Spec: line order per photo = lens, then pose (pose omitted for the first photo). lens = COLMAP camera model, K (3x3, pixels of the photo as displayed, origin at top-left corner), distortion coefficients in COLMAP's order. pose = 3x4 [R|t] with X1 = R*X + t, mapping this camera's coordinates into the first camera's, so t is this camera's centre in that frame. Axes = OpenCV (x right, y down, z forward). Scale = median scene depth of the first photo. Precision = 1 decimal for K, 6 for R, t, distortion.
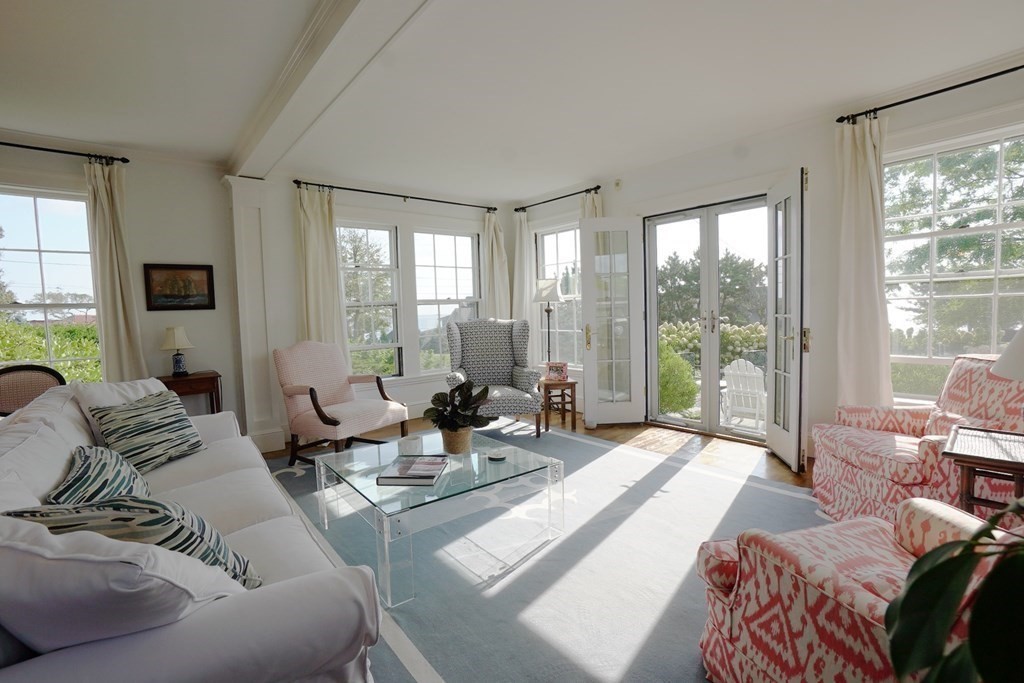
lens RADIAL K [[463.9, 0, 512.0], [0, 463.9, 341.5], [0, 0, 1]] dist [-0.057332, 0.026175]
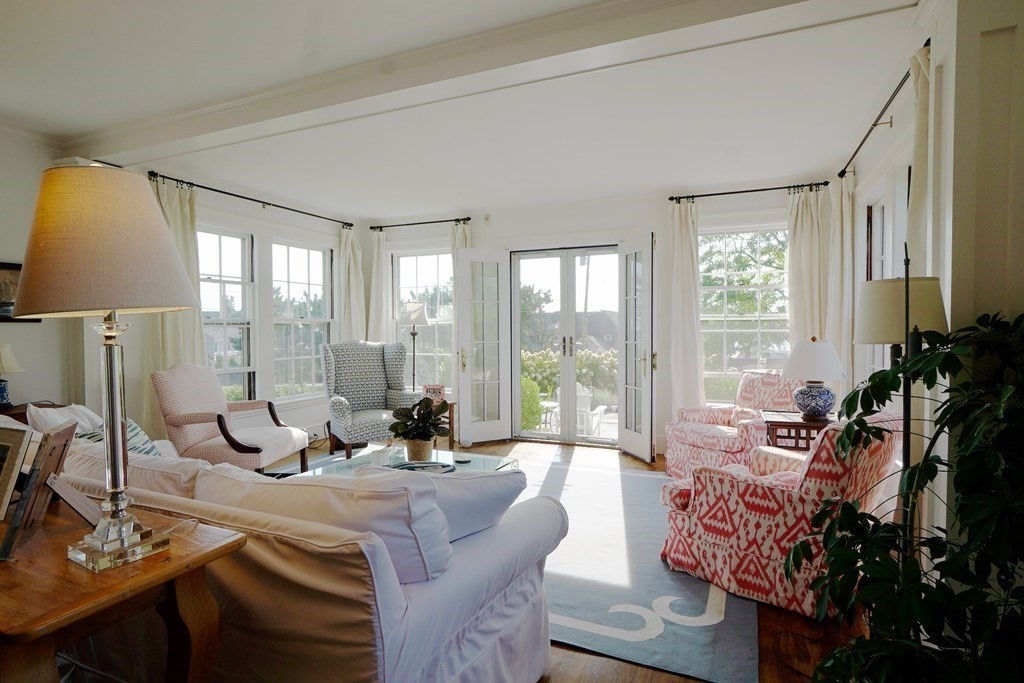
lens RADIAL K [[540.1, 0, 512.0], [0, 540.1, 341.5], [0, 0, 1]] dist [-0.004490, -0.000346]
pose [[0.893937, 0.016667, 0.447884, -0.380400], [0.006995, 0.998668, -0.051125, 0.016081], [-0.448139, 0.048835, 0.892629, -0.196482]]
